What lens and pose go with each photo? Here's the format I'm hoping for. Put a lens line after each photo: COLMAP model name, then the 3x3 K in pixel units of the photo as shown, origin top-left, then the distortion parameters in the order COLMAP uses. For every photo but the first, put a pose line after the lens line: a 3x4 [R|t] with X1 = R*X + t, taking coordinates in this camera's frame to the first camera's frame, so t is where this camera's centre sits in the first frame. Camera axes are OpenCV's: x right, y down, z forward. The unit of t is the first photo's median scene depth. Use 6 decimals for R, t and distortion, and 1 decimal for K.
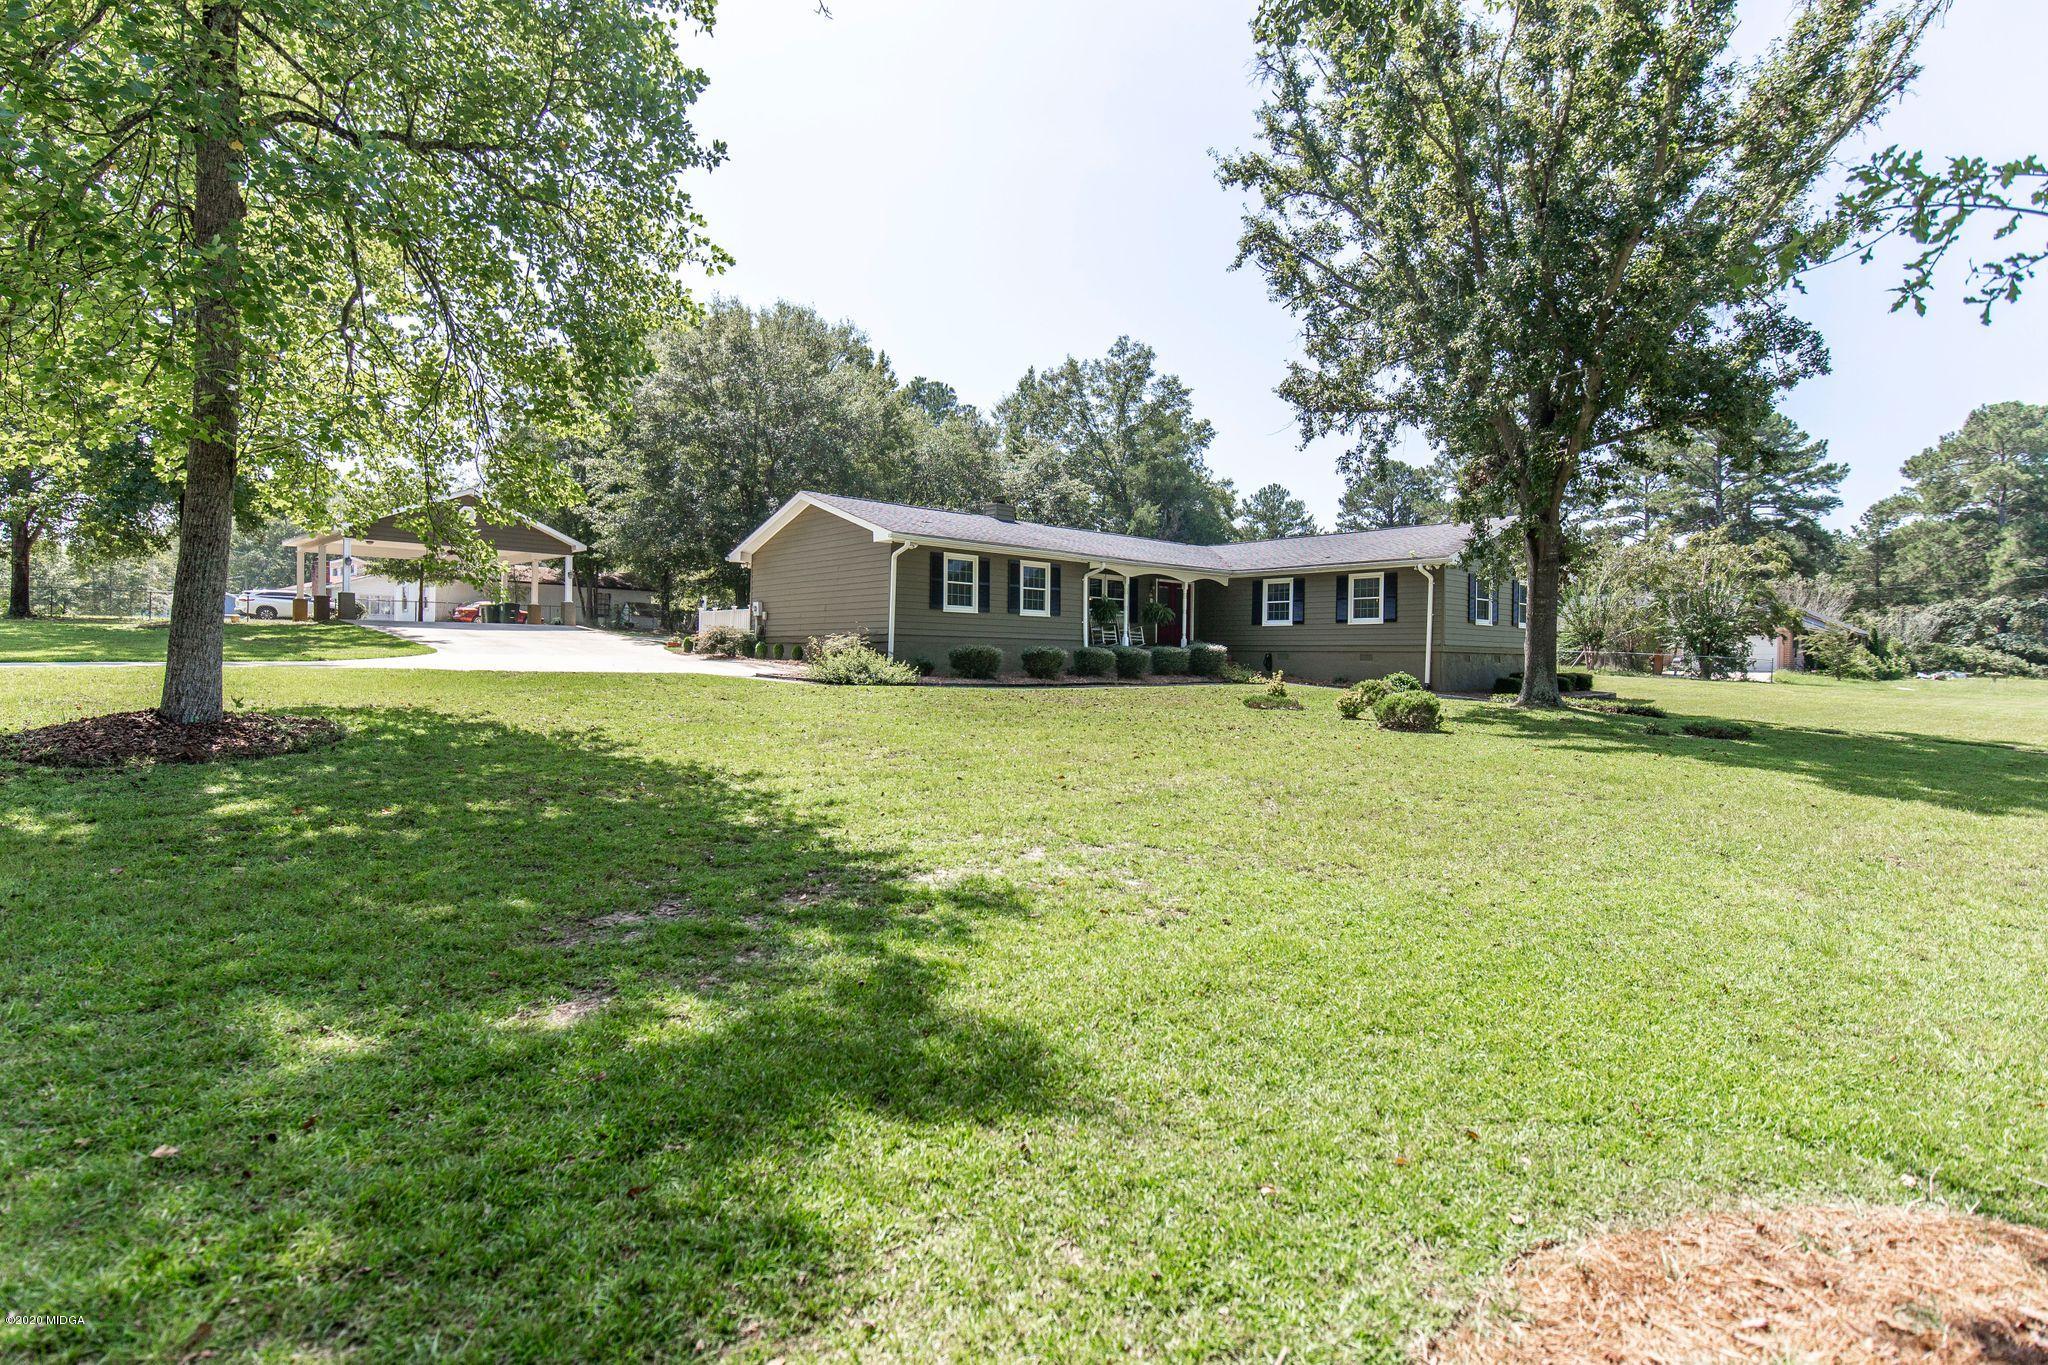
lens RADIAL K [[999.8, 0, 1029.8], [0, 999.8, 654.5], [0, 0, 1]] dist [0.003919, -0.000136]
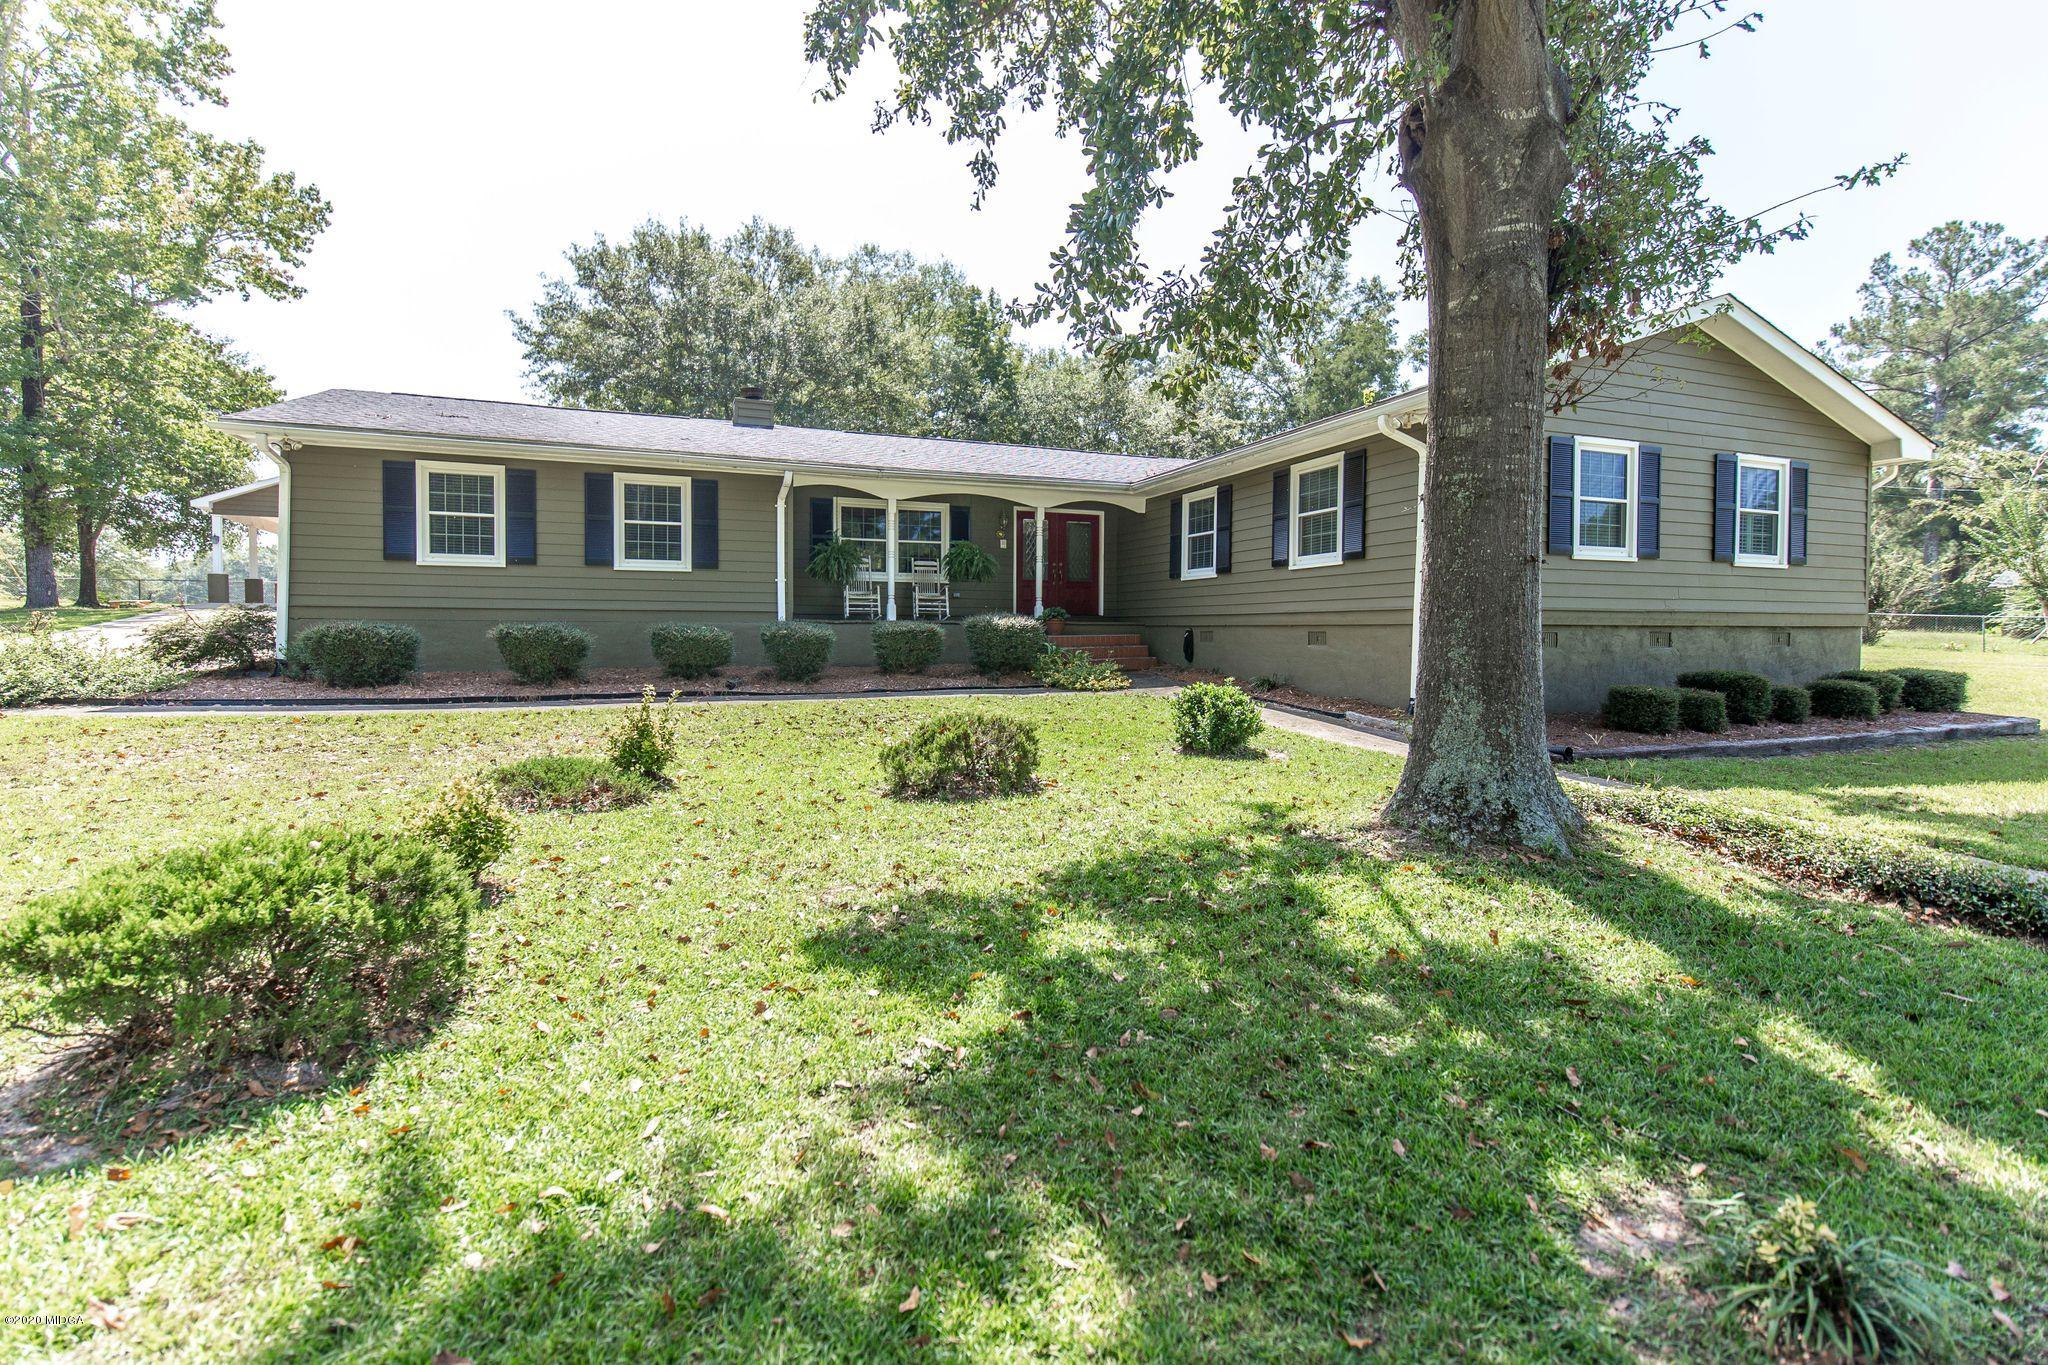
lens RADIAL K [[900.0, 0, 1019.7], [0, 900.0, 649.7], [0, 0, 1]] dist [0.007983, -0.000599]
pose [[0.930546, -0.001171, -0.366174, 0.357030], [0.009831, 0.999714, 0.021787, -0.002055], [0.366044, -0.023873, 0.930291, 0.545293]]
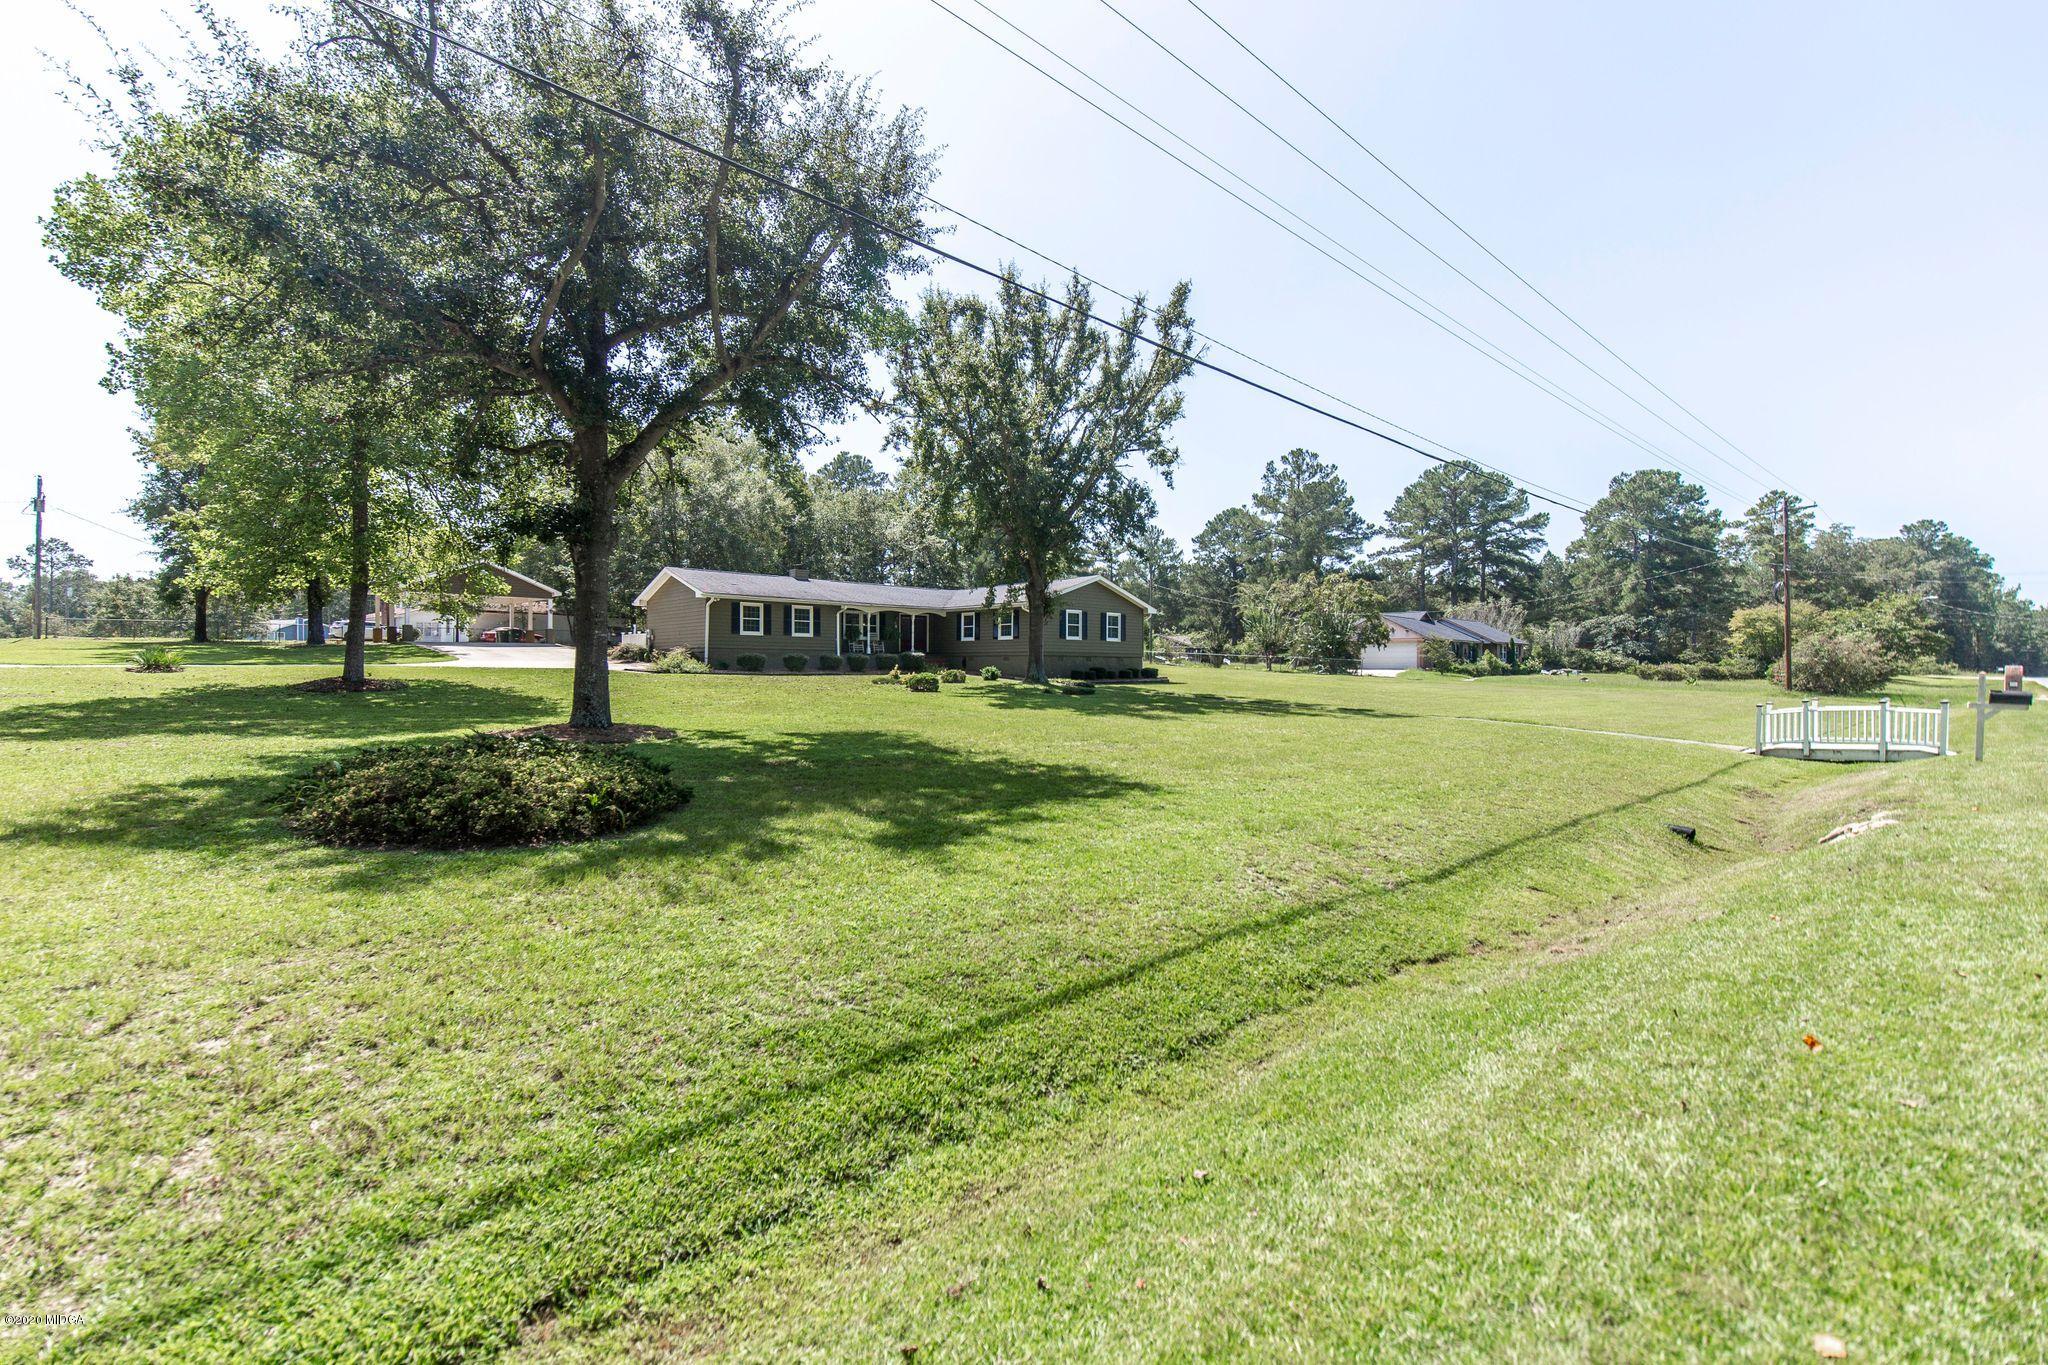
lens RADIAL K [[883.4, 0, 1028.8], [0, 883.4, 680.9], [0, 0, 1]] dist [0.000284, 0.000017]
pose [[0.999870, -0.008338, 0.013787, 0.349477], [0.008081, 0.999795, 0.018568, 0.012728], [-0.013939, -0.018454, 0.999733, -0.514306]]
